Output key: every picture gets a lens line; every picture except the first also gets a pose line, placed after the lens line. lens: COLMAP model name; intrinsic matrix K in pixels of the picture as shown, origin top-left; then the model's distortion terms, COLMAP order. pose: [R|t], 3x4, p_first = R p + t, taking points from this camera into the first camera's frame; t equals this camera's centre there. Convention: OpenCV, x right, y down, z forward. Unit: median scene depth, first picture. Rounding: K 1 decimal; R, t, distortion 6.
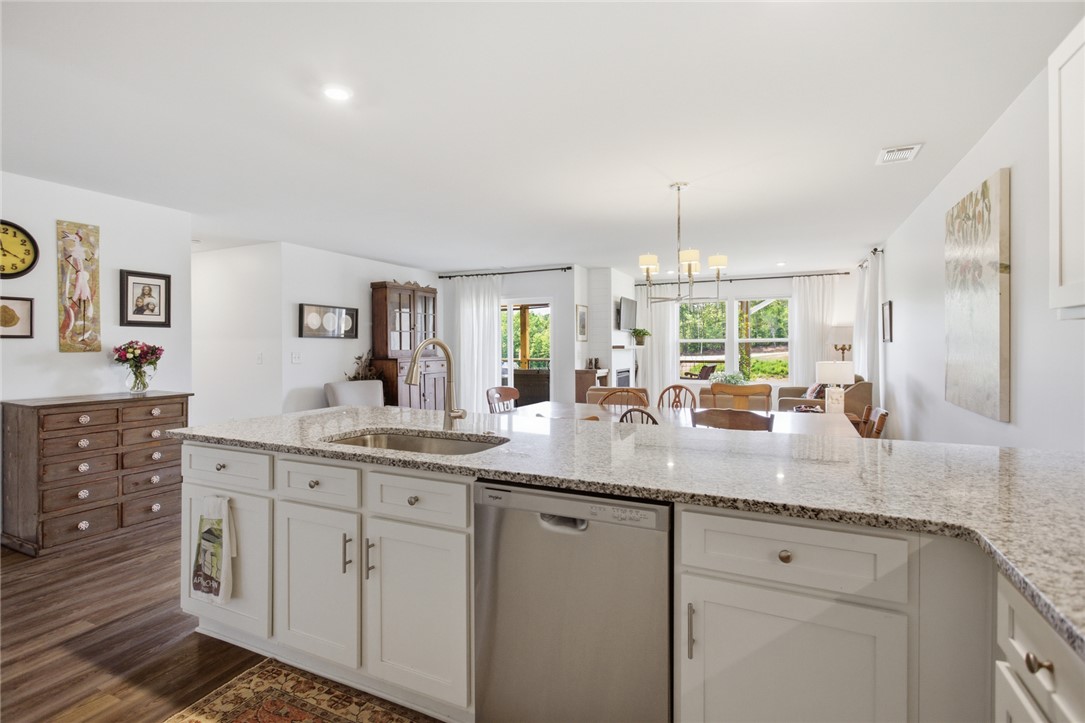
lens RADIAL K [[521.4, 0, 537.8], [0, 521.4, 347.2], [0, 0, 1]] dist [-0.002513, -0.000320]
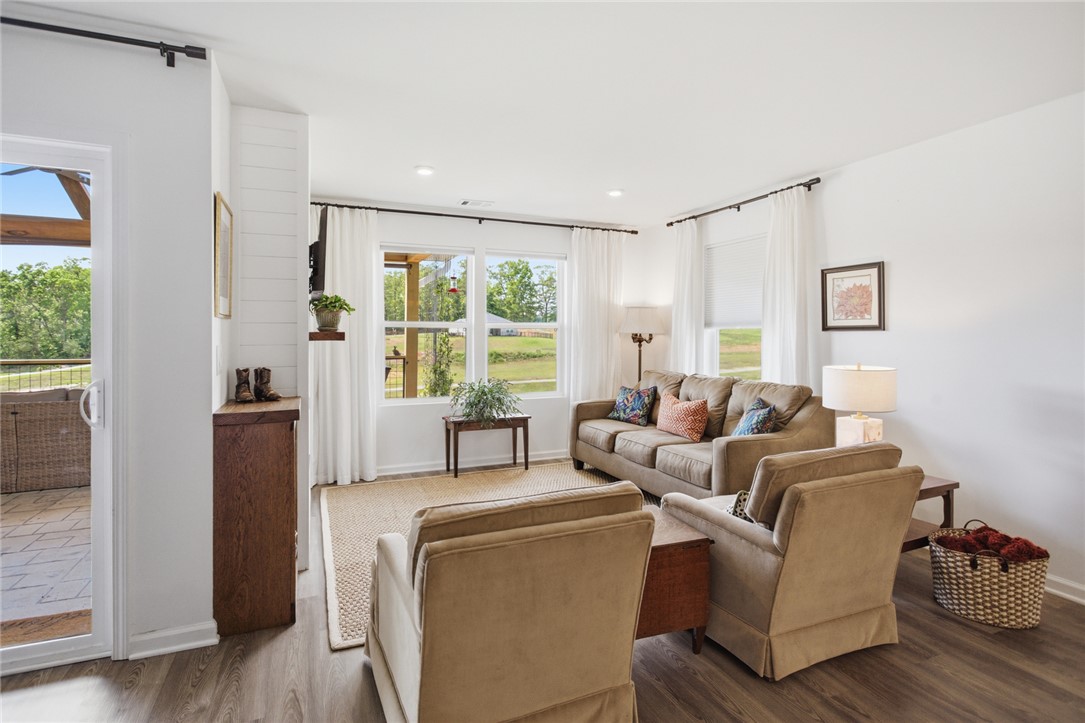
lens RADIAL K [[531.8, 0, 539.8], [0, 531.8, 342.2], [0, 0, 1]] dist [-0.003409, -0.000228]
pose [[0.658312, -0.004173, 0.752733, -0.074168], [-0.006138, 0.999922, 0.010911, -0.000943], [-0.752720, -0.011803, 0.658235, 1.573098]]
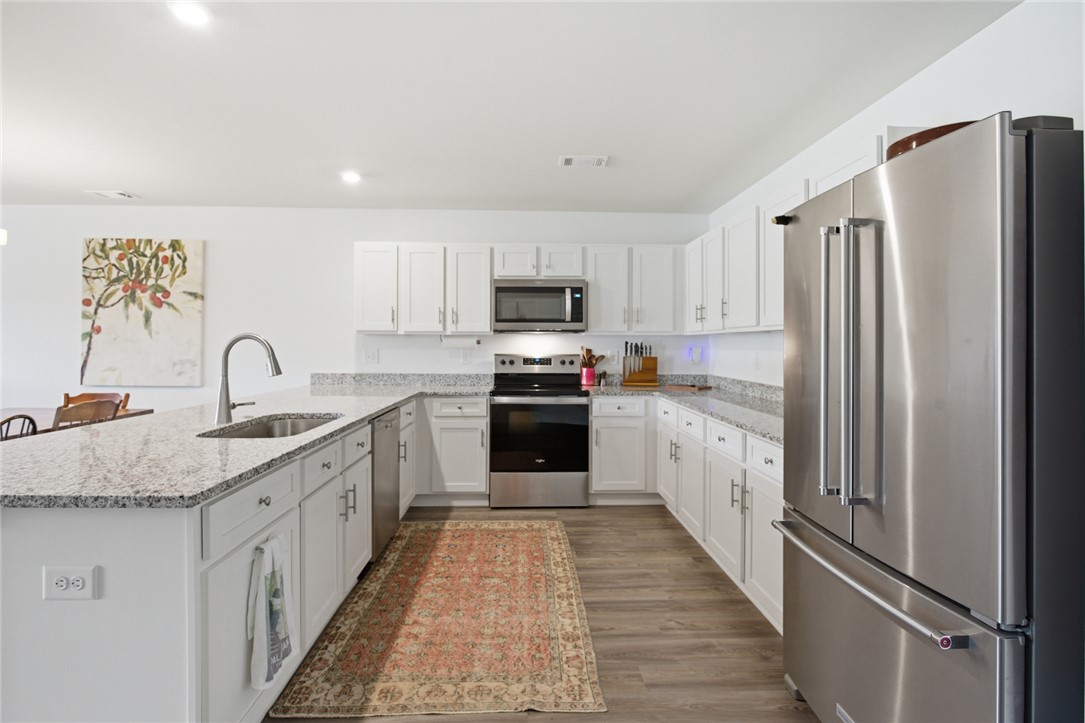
lens RADIAL K [[531.8, 0, 539.8], [0, 531.8, 342.2], [0, 0, 1]] dist [-0.003409, -0.000228]
pose [[-0.462792, 0.005954, 0.886447, -0.973609], [-0.001792, 0.999969, -0.007652, 0.006798], [-0.886465, -0.005129, -0.462767, 0.669098]]
